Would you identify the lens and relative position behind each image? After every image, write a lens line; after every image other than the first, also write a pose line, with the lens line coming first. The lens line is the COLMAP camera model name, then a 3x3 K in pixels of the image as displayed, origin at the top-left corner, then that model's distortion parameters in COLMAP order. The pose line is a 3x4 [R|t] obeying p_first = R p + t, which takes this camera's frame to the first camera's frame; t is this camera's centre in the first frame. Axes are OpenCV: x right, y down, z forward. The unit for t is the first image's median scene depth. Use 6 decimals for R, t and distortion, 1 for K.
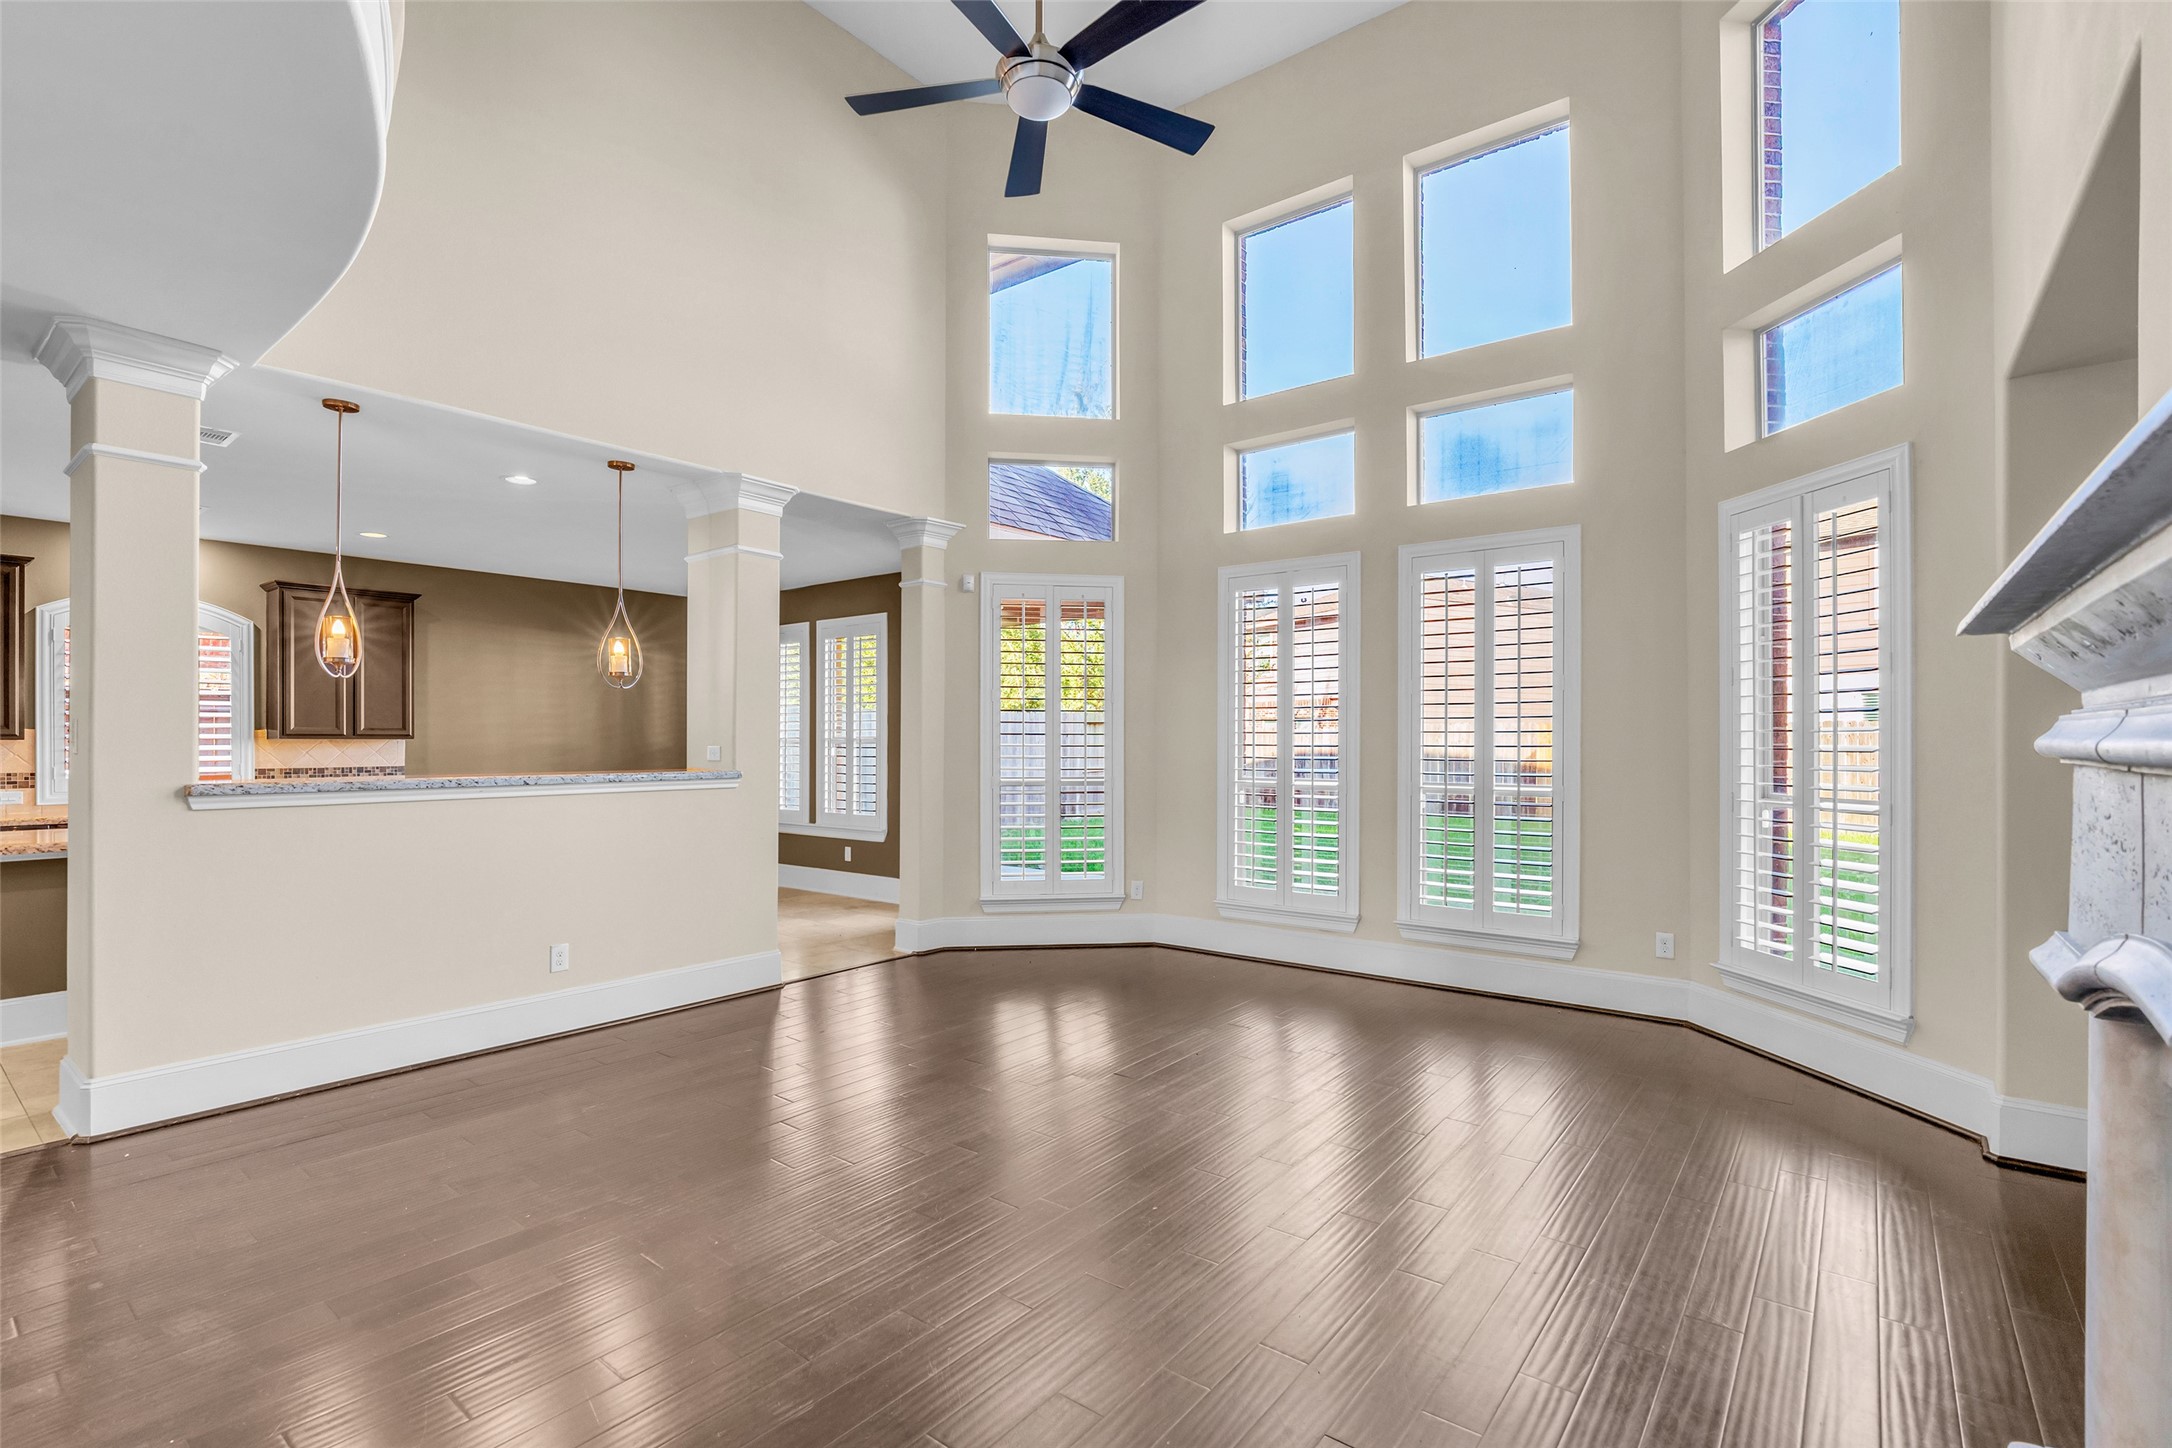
lens RADIAL K [[998.8, 0, 1066.6], [0, 998.8, 740.2], [0, 0, 1]] dist [-0.021702, 0.006647]
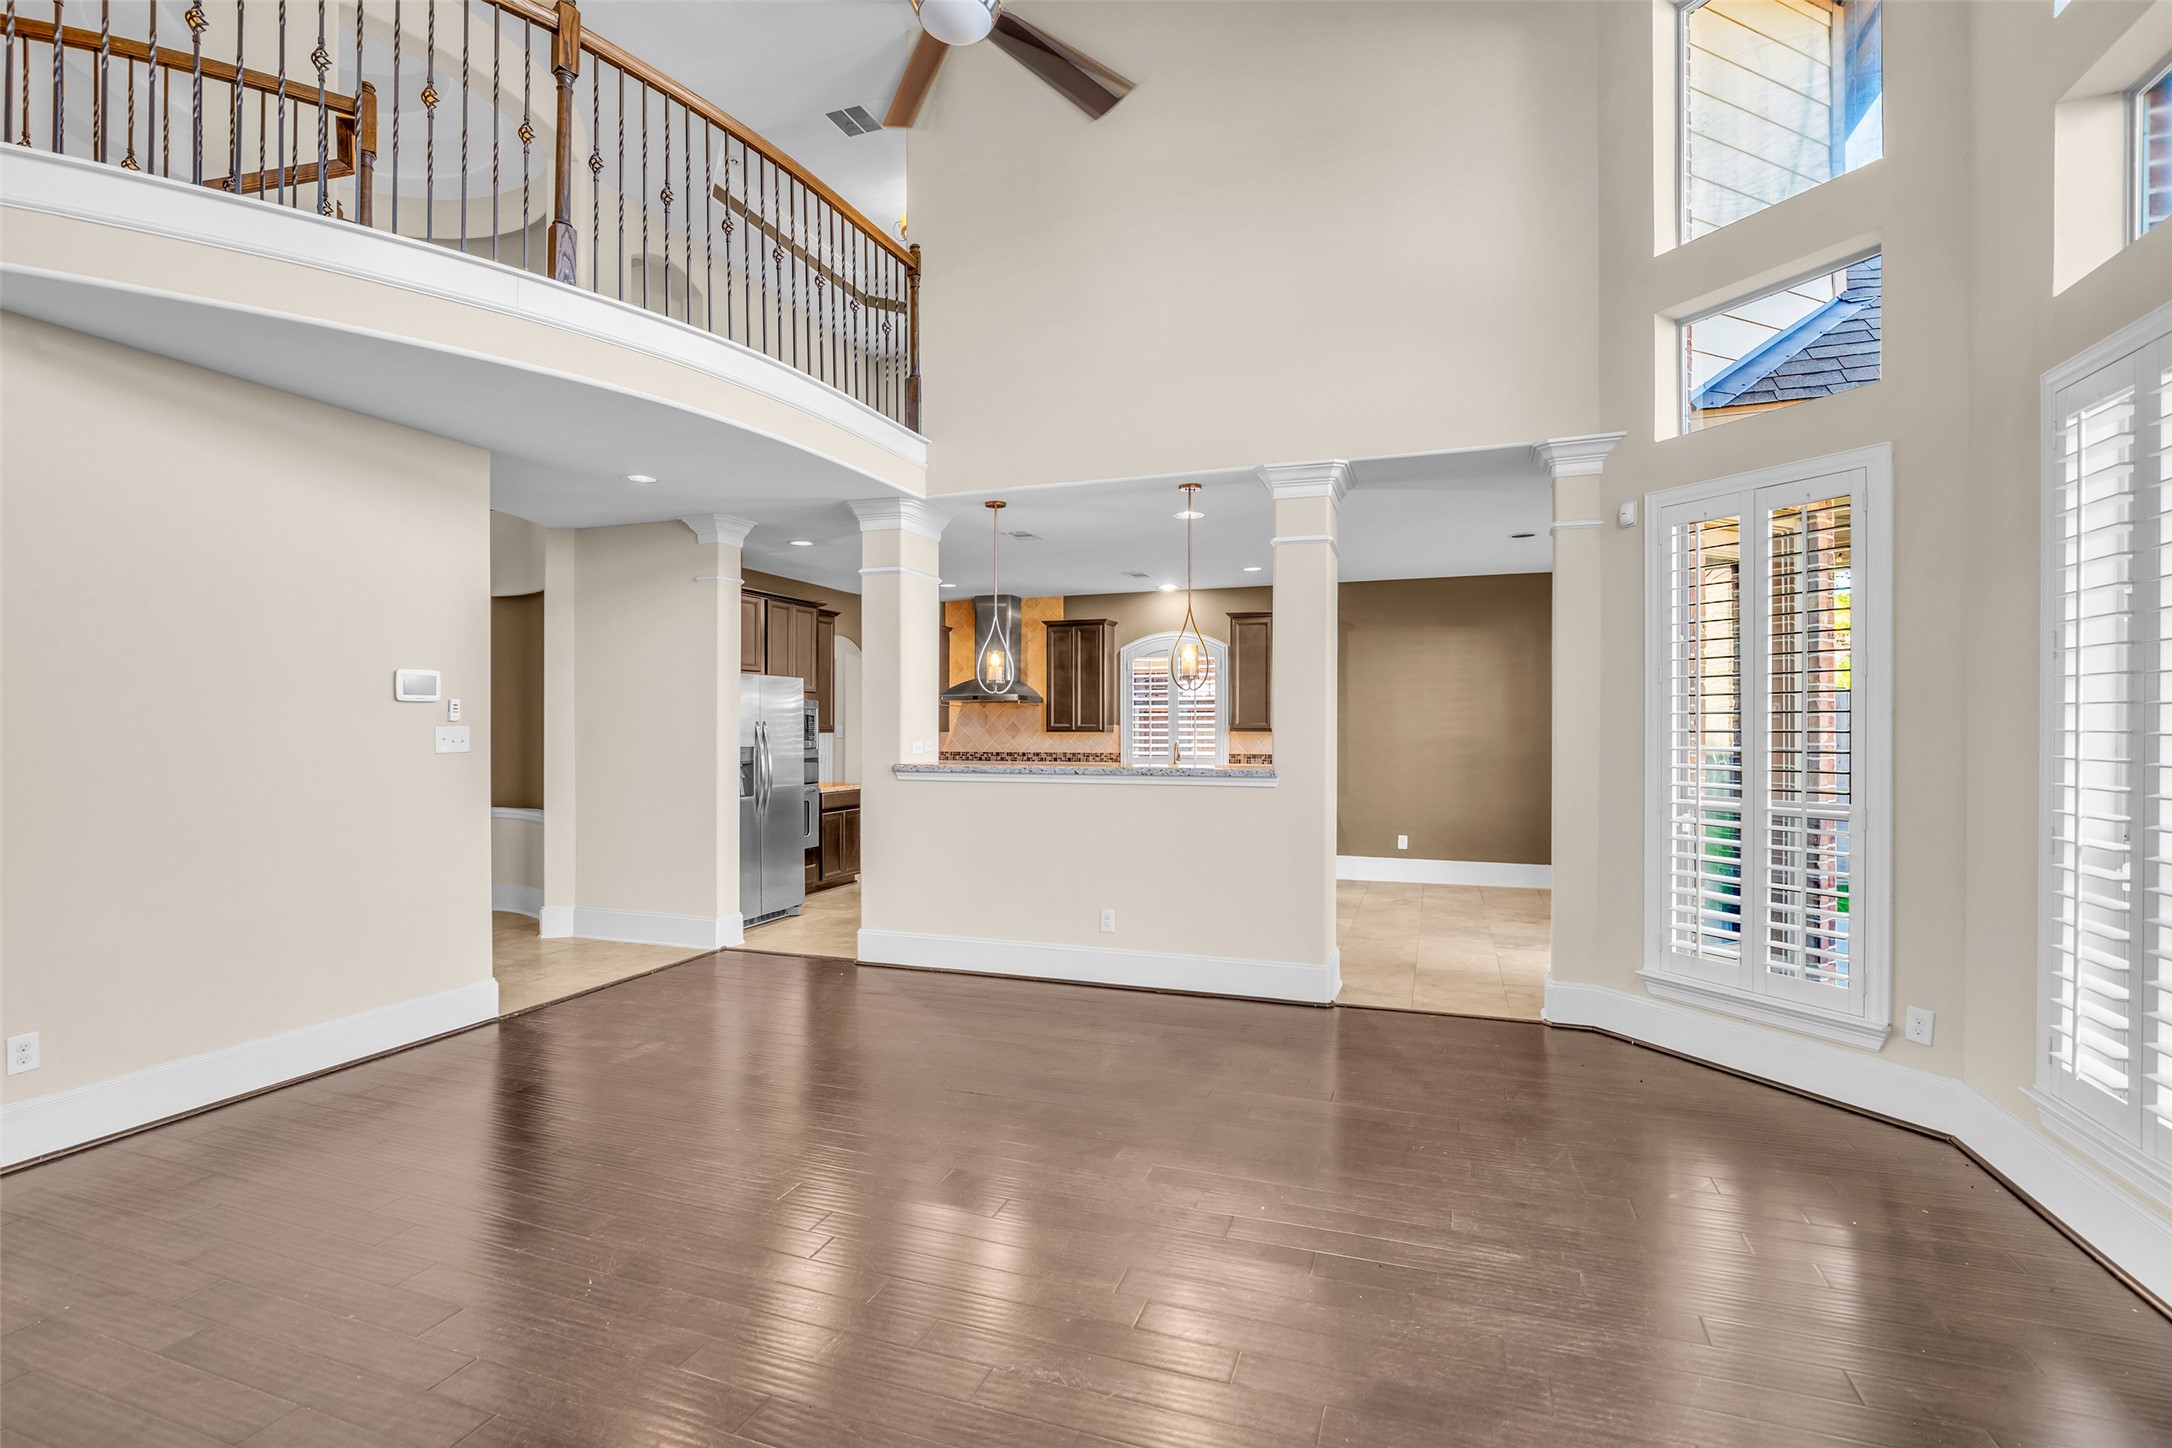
lens RADIAL K [[998.8, 0, 1091.1], [0, 998.8, 724.0], [0, 0, 1]] dist [-0.021702, 0.006647]
pose [[0.318729, -0.001235, -0.947845, 0.453401], [0.001082, 0.999999, -0.000939, -0.011430], [0.947845, -0.000726, 0.318730, 0.441727]]
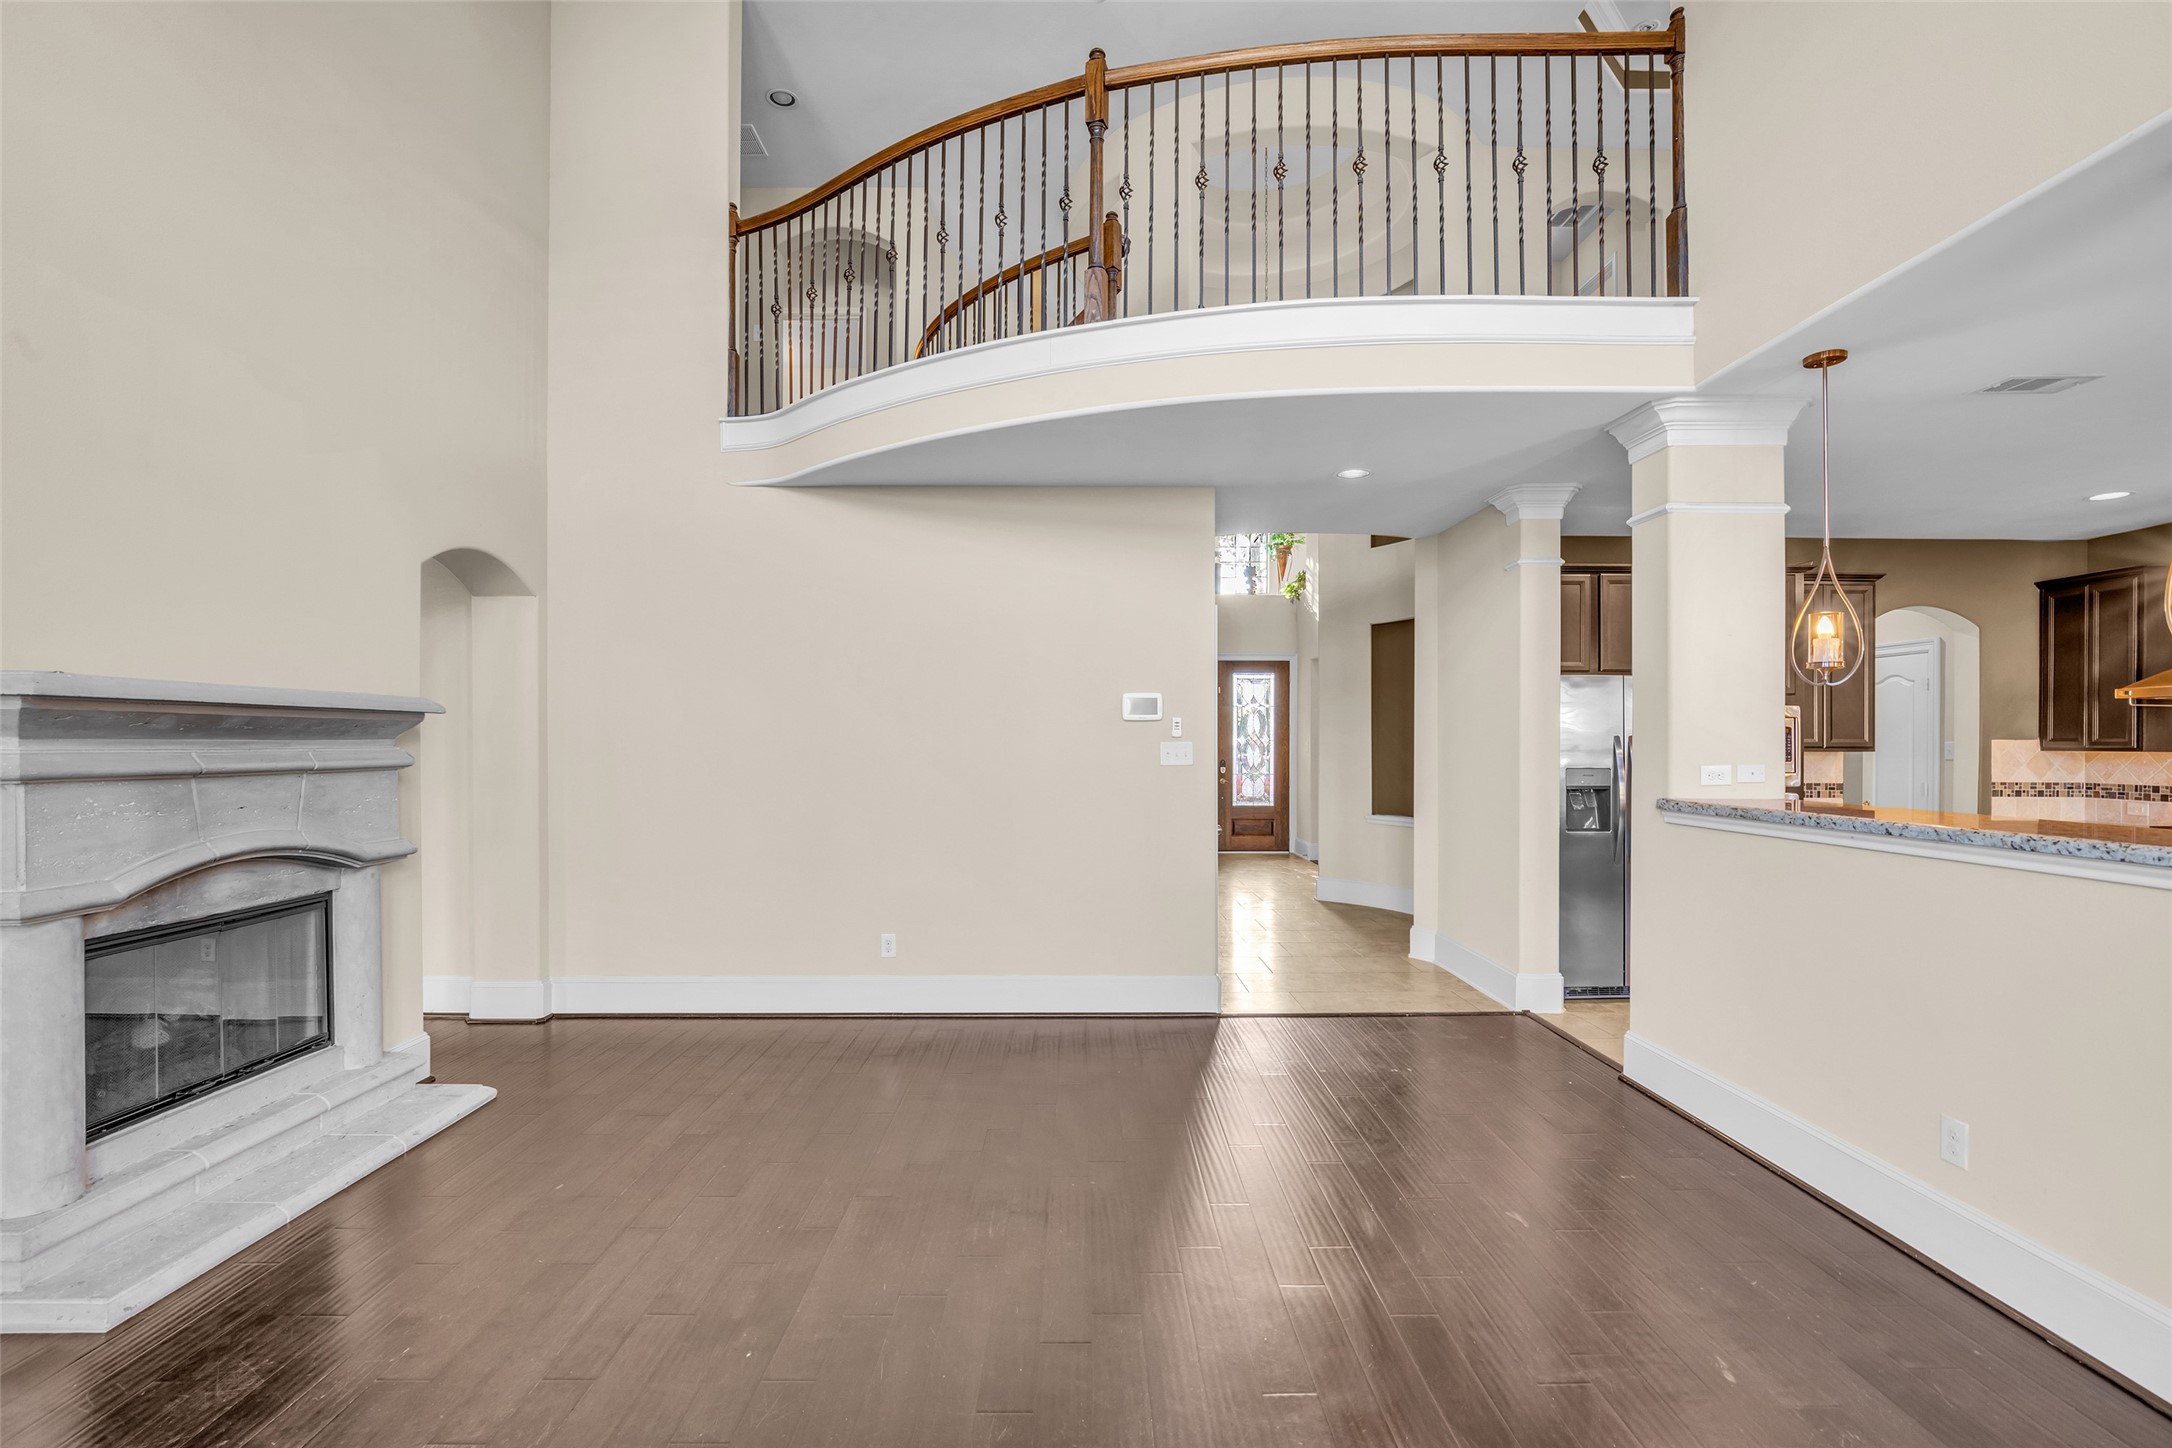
lens RADIAL K [[998.8, 0, 1082.5], [0, 998.8, 739.7], [0, 0, 1]] dist [-0.021702, 0.006647]
pose [[-0.782683, -0.001161, -0.622420, 0.179294], [0.000793, 0.999996, -0.002863, -0.010512], [0.622420, -0.002734, -0.782678, 0.833796]]
